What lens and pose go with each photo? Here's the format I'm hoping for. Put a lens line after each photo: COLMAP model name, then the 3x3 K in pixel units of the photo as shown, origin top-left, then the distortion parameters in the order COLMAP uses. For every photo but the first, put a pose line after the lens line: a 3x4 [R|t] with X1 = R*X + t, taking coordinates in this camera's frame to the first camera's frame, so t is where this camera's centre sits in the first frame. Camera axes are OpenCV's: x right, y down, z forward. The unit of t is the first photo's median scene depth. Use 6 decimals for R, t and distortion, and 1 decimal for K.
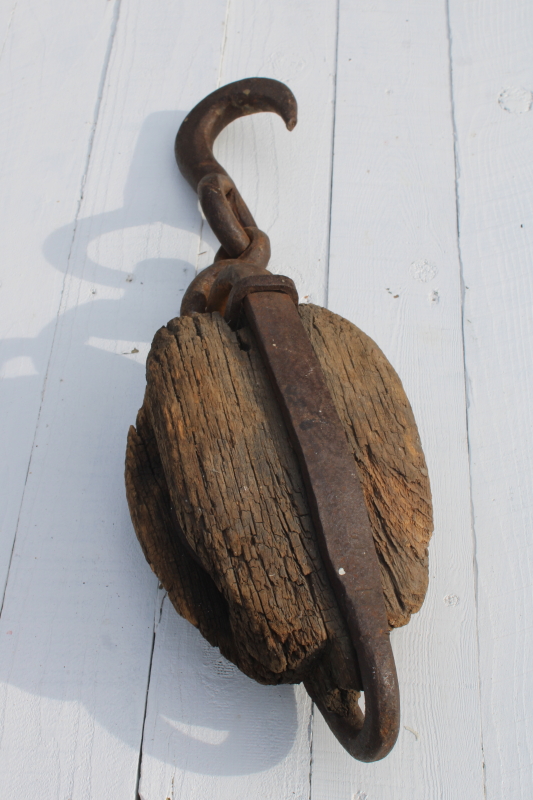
lens RADIAL K [[1167.6, 0, 266.5], [0, 1167.6, 400.0], [0, 0, 1]] dist [-0.054461, 0.115902]
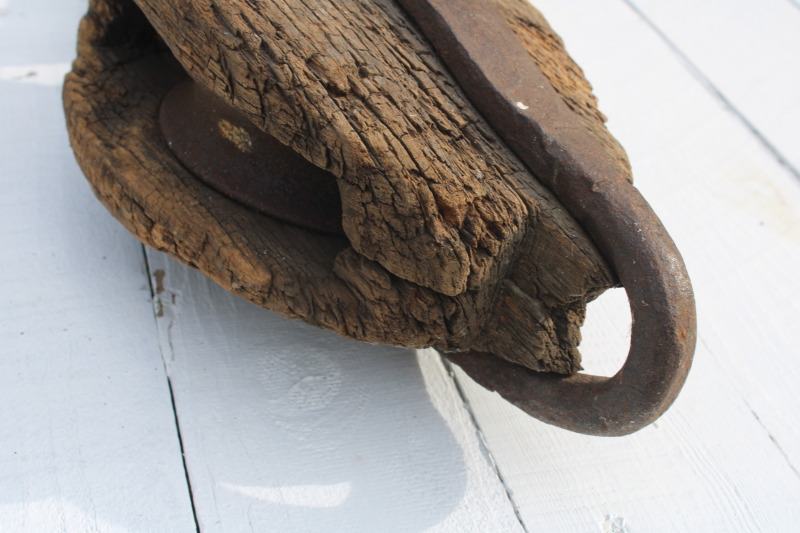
lens RADIAL K [[1098.6, 0, 400.0], [0, 1098.6, 266.5], [0, 0, 1]] dist [-0.032559, 0.085793]
pose [[0.944498, -0.142432, 0.296035, -0.163667], [0.196384, 0.967183, -0.161217, 0.299542], [-0.263358, 0.210406, 0.941473, 0.524631]]
